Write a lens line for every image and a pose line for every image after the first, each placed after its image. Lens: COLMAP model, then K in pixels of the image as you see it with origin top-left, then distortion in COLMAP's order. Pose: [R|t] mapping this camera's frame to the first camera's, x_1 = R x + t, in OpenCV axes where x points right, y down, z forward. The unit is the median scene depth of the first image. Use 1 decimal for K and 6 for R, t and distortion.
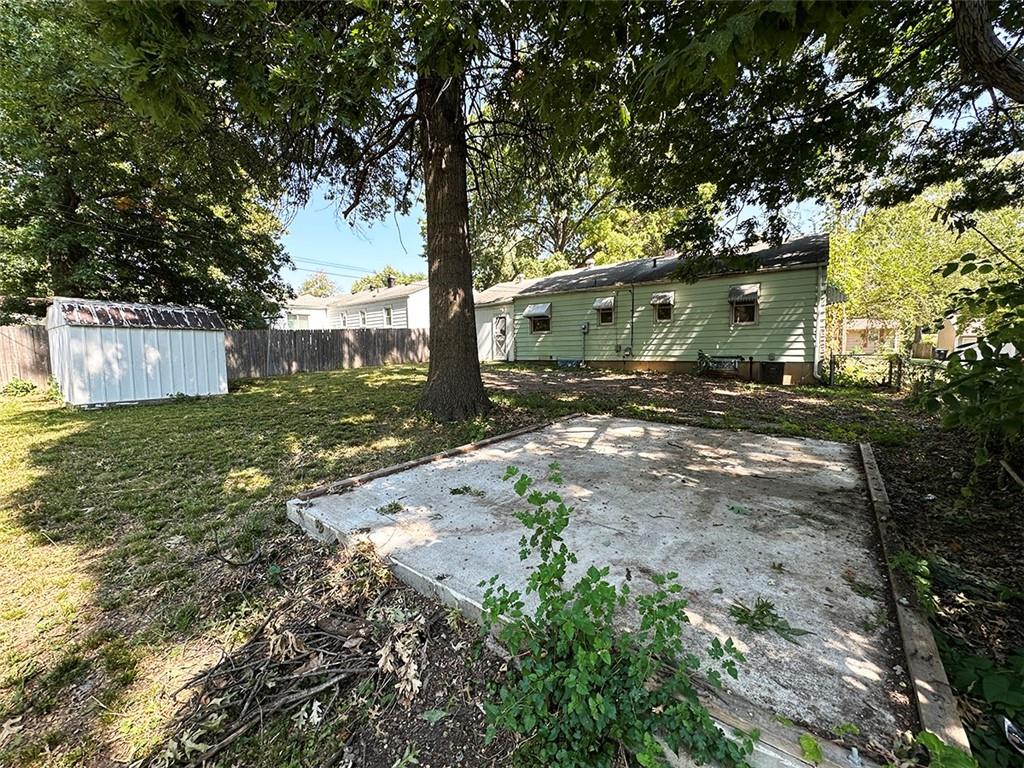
lens RADIAL K [[412.2, 0, 514.4], [0, 412.2, 381.2], [0, 0, 1]] dist [-0.009809, -0.000046]
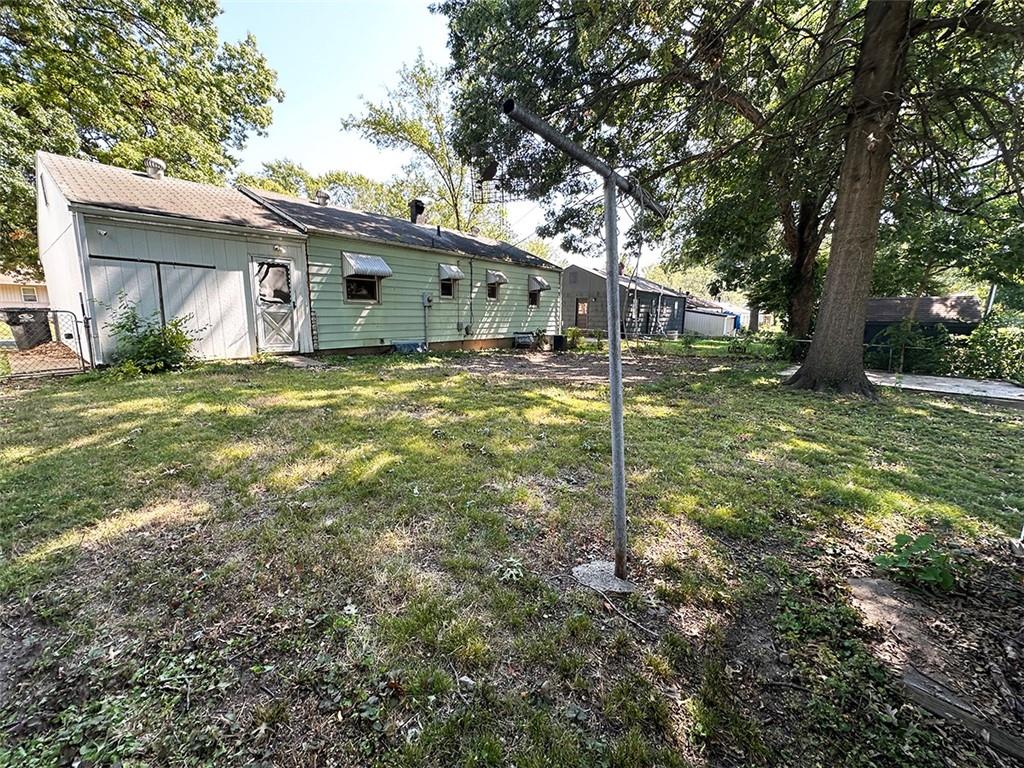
lens RADIAL K [[412.2, 0, 508.1], [0, 412.2, 385.4], [0, 0, 1]] dist [-0.009809, -0.000046]
pose [[0.044210, -0.148105, 0.987983, -0.633614], [0.082676, 0.986100, 0.144123, -0.074581], [-0.995595, 0.075311, 0.055840, 0.862180]]
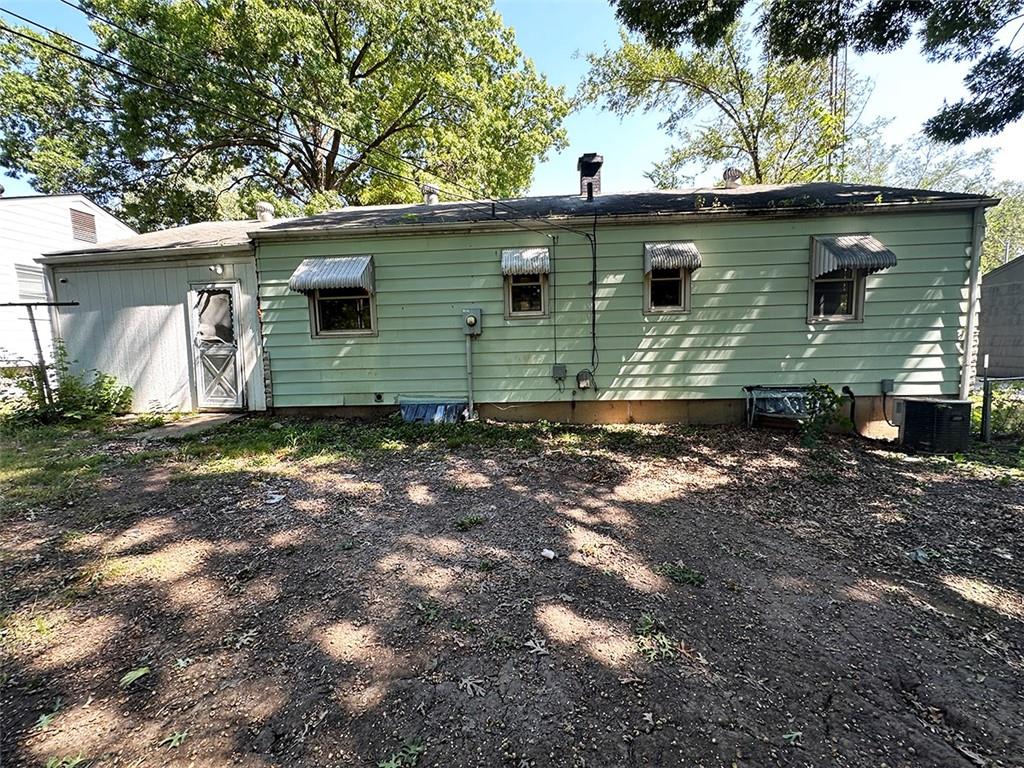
lens RADIAL K [[412.2, 0, 515.0], [0, 412.2, 389.5], [0, 0, 1]] dist [-0.009809, -0.000046]
pose [[0.834203, -0.060052, 0.548179, -0.018249], [0.057552, 0.998105, 0.021760, -0.074745], [-0.548447, 0.013397, 0.836078, 0.676708]]
